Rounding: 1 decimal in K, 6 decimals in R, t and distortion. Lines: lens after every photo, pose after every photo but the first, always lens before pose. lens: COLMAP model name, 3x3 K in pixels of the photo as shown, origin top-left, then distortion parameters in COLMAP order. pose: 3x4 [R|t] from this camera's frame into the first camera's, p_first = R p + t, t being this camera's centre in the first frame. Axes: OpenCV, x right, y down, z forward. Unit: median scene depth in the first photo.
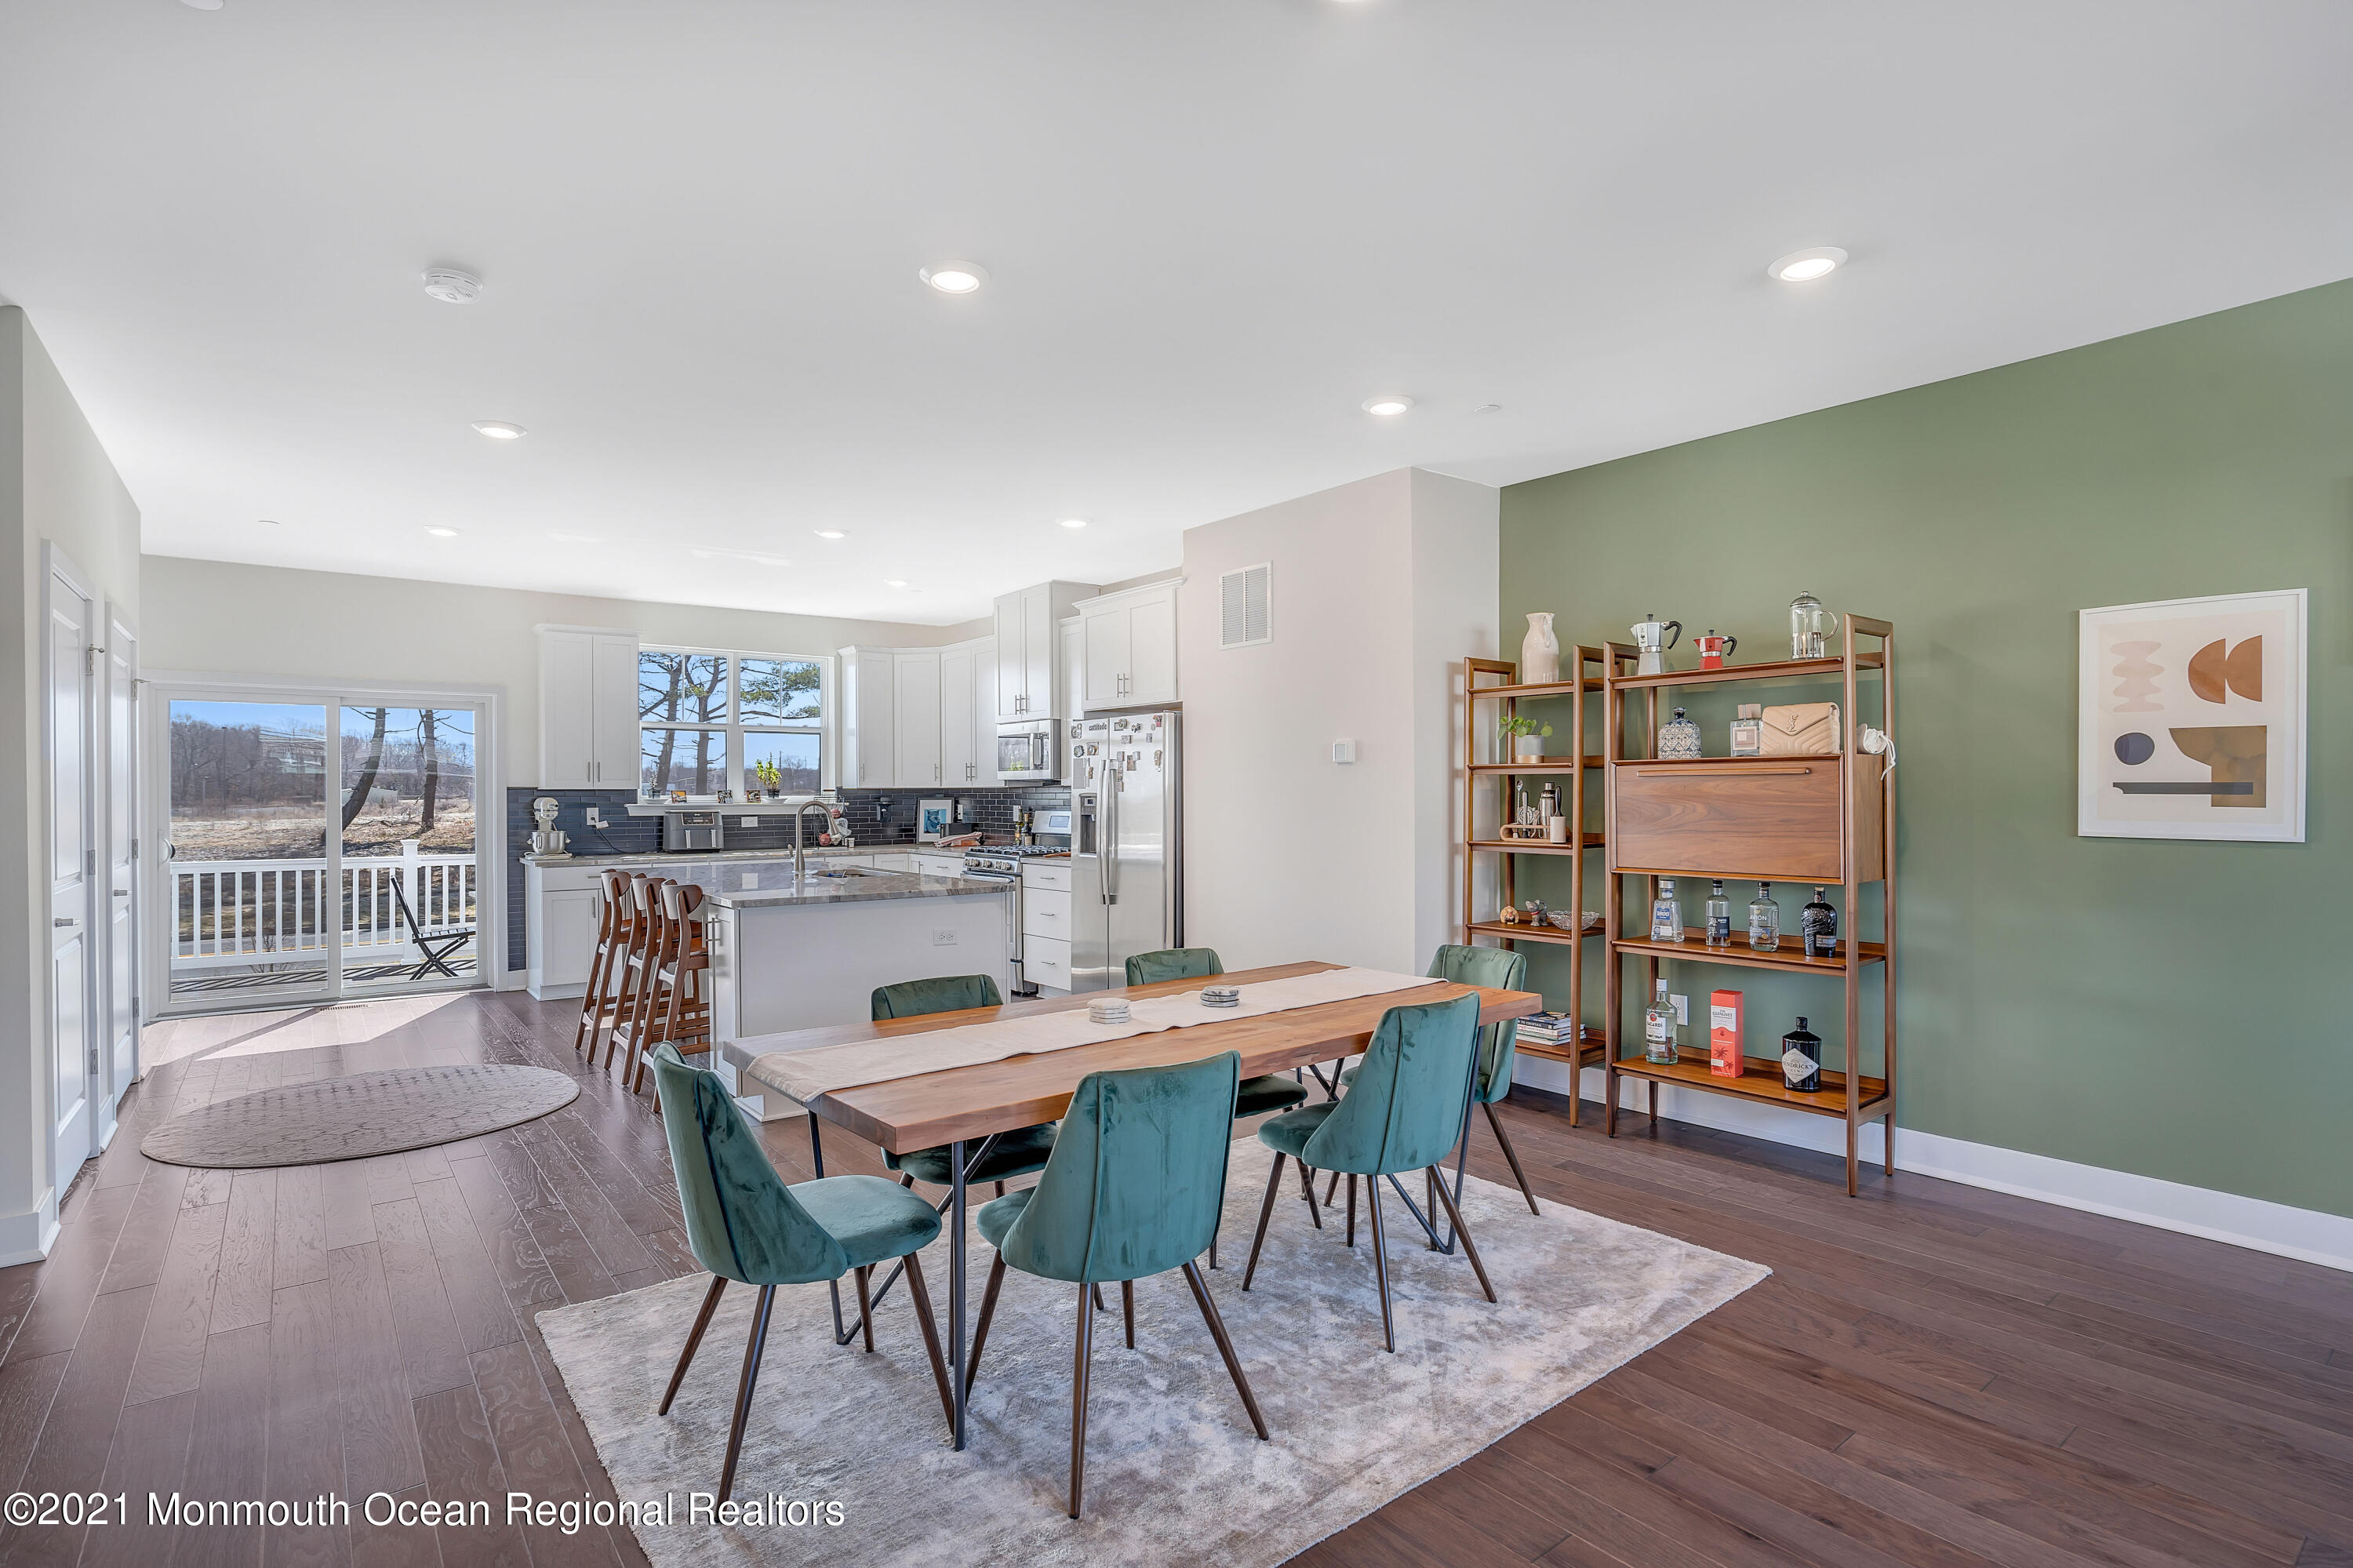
lens RADIAL K [[1149.9, 0, 1151.0], [0, 1149.9, 795.3], [0, 0, 1]] dist [-0.019542, 0.000839]
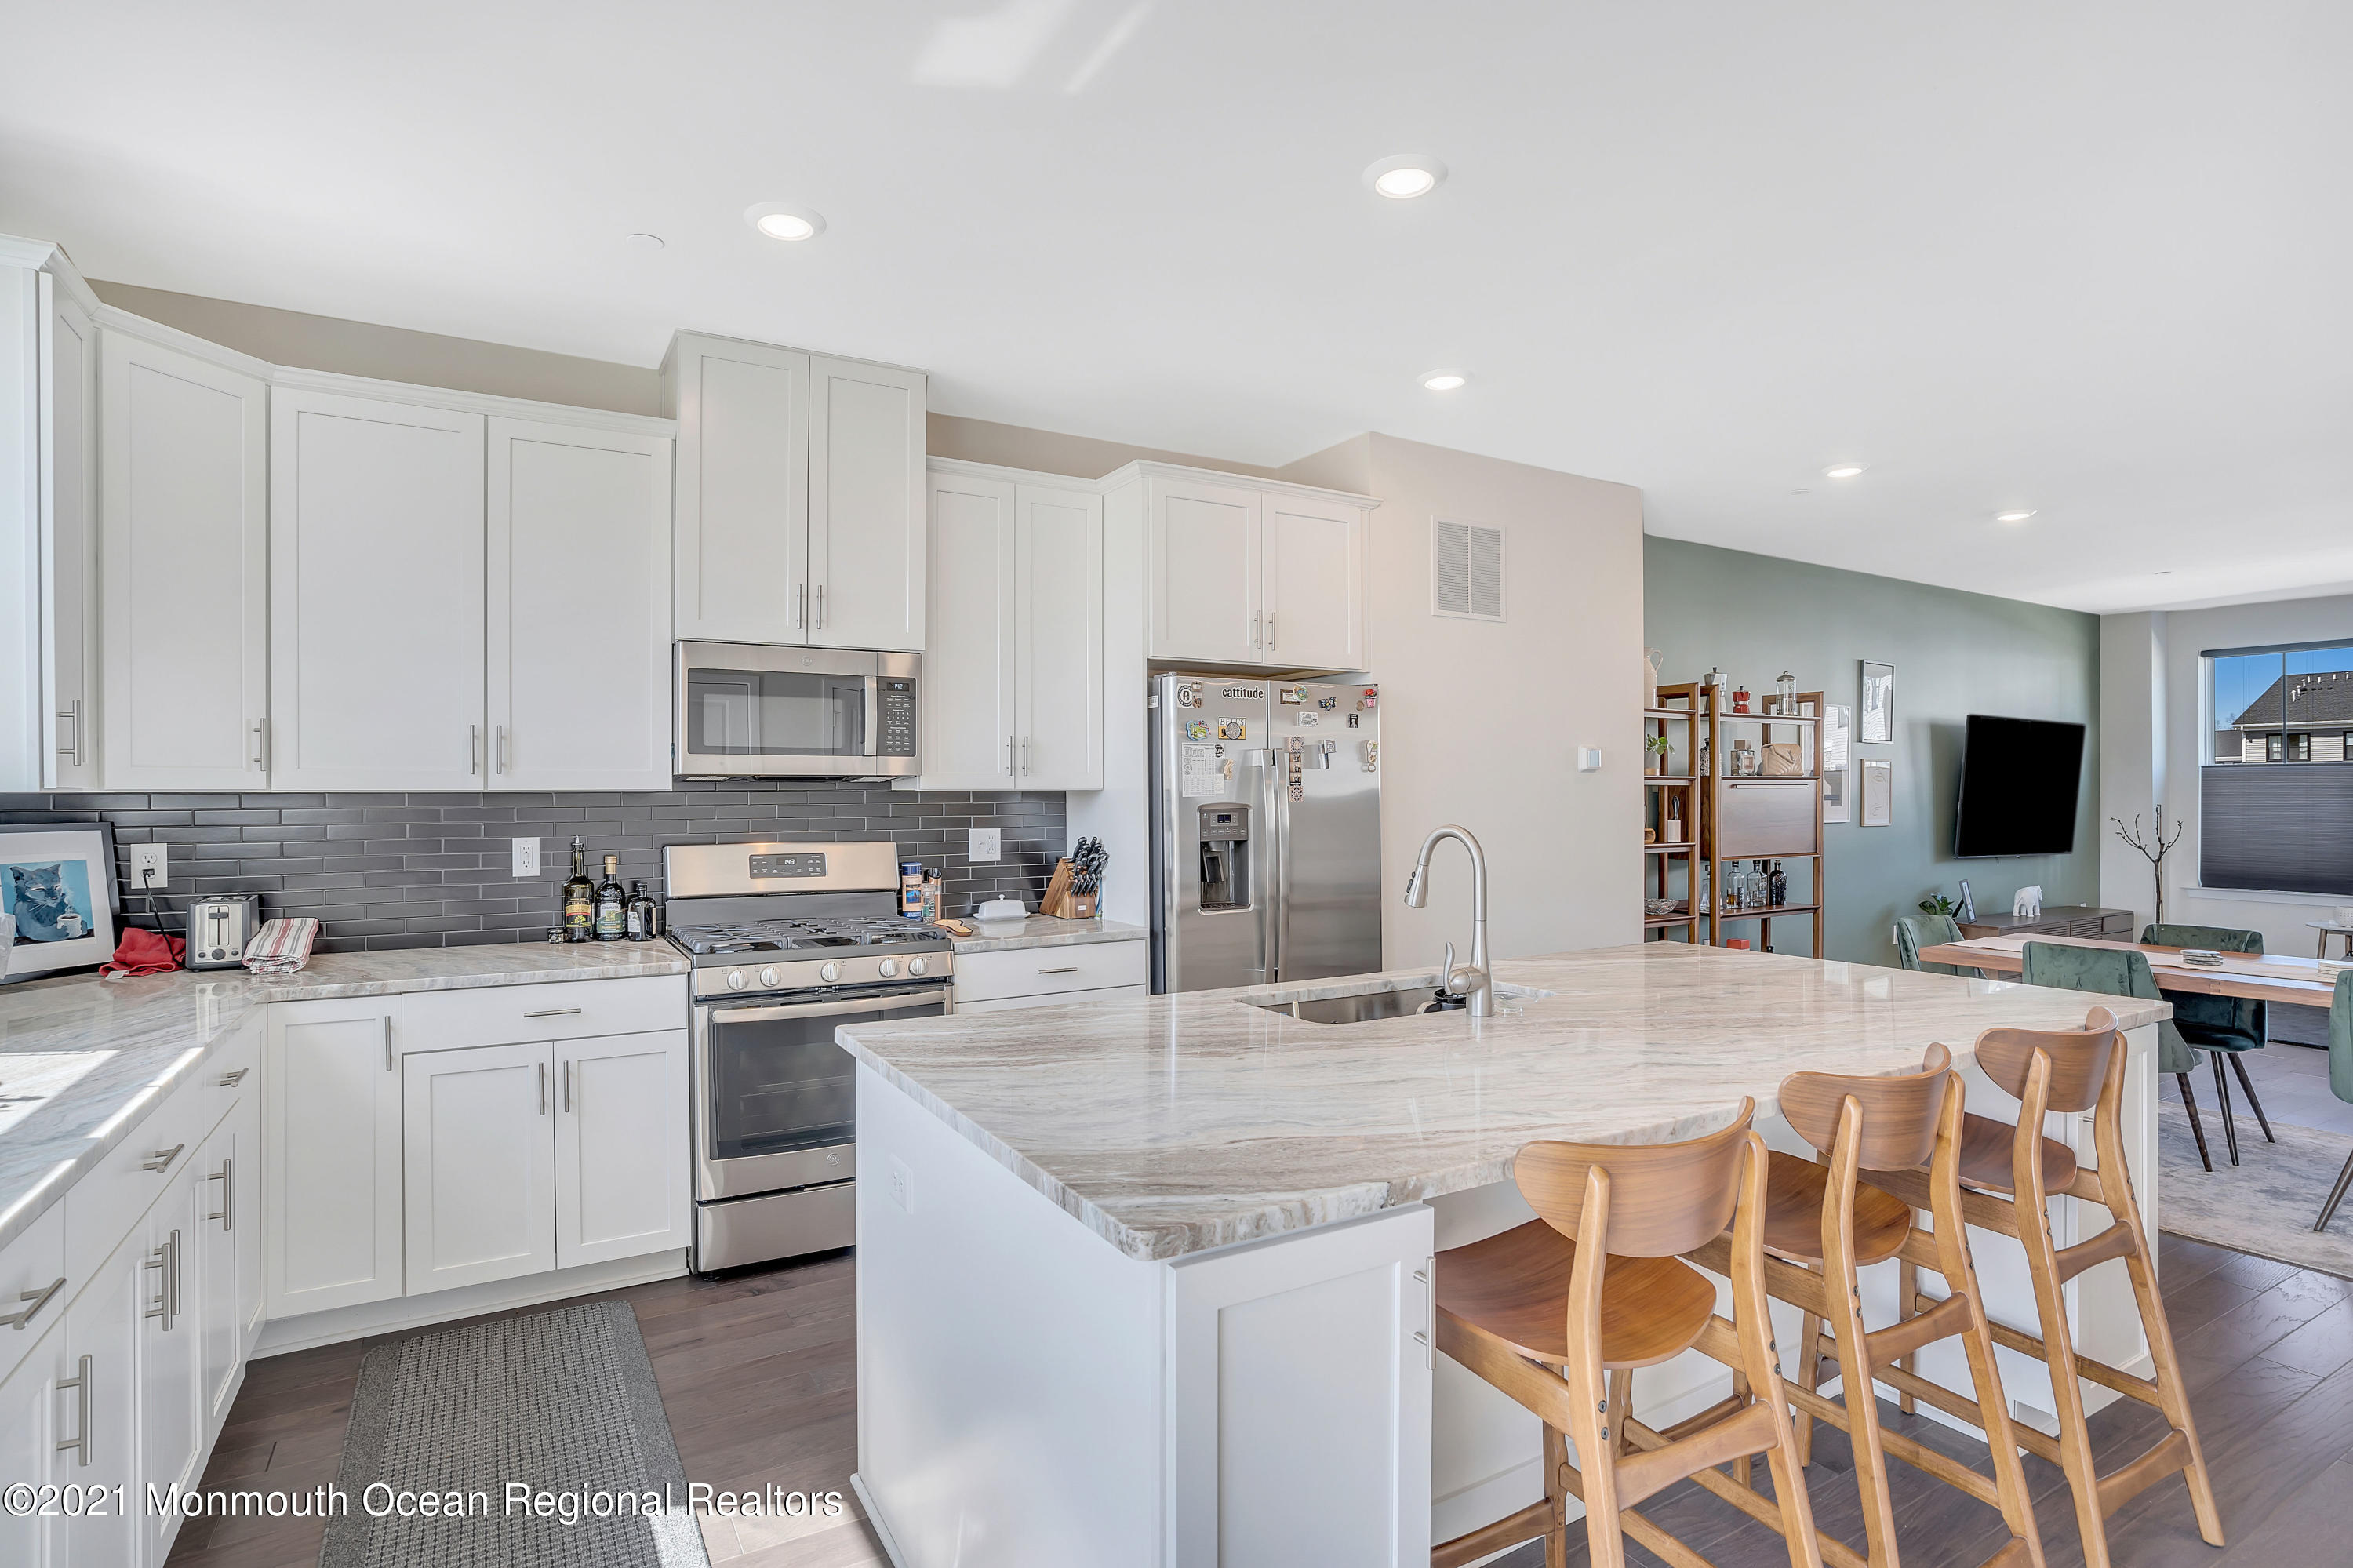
lens RADIAL K [[1149.9, 0, 1151.0], [0, 1149.9, 795.3], [0, 0, 1]] dist [-0.019542, 0.000839]
pose [[0.126655, 0.005455, 0.991932, -0.646901], [0.006690, 0.999957, -0.006353, -0.002791], [-0.991924, 0.007441, 0.126613, 0.975747]]
